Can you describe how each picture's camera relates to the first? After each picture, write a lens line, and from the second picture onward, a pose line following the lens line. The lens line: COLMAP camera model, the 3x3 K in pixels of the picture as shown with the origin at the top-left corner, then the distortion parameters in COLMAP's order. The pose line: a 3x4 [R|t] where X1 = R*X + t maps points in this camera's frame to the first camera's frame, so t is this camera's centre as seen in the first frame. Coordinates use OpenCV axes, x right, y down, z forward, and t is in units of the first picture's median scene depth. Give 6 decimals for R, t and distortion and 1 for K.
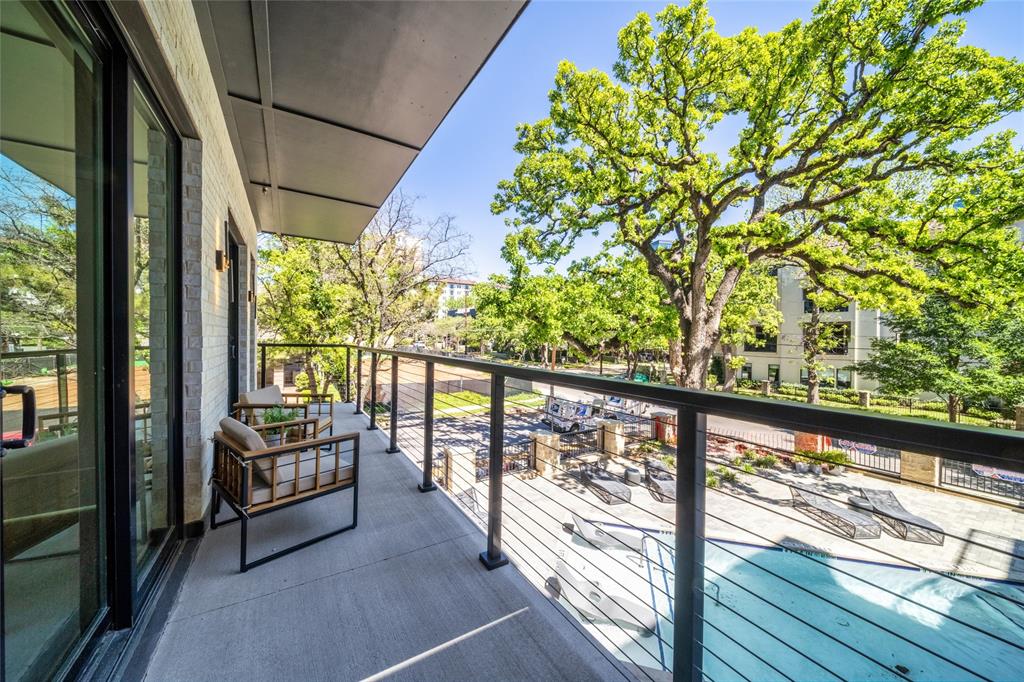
lens RADIAL K [[358.1, 0, 512.0], [0, 358.1, 341.0], [0, 0, 1]] dist [-0.001425, -0.000121]
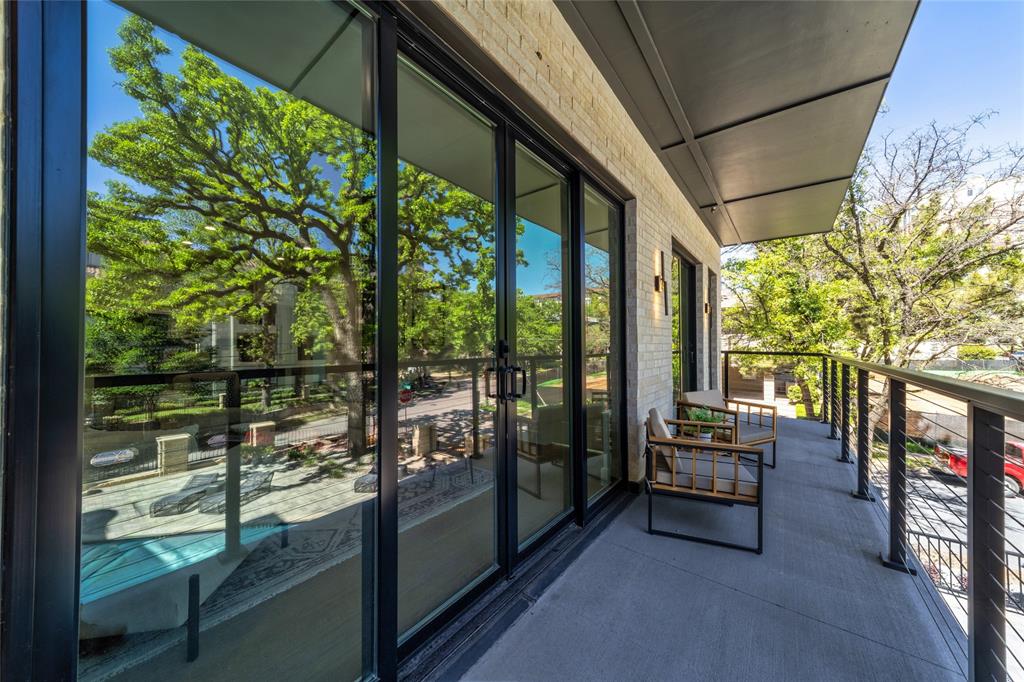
lens RADIAL K [[355.5, 0, 511.1], [0, 355.5, 339.4], [0, 0, 1]] dist [0.007090, 0.000100]
pose [[0.342080, -0.022260, -0.939407, 0.122768], [-0.004031, 0.999675, -0.025156, 0.003981], [0.939662, 0.012392, 0.341879, 0.058330]]
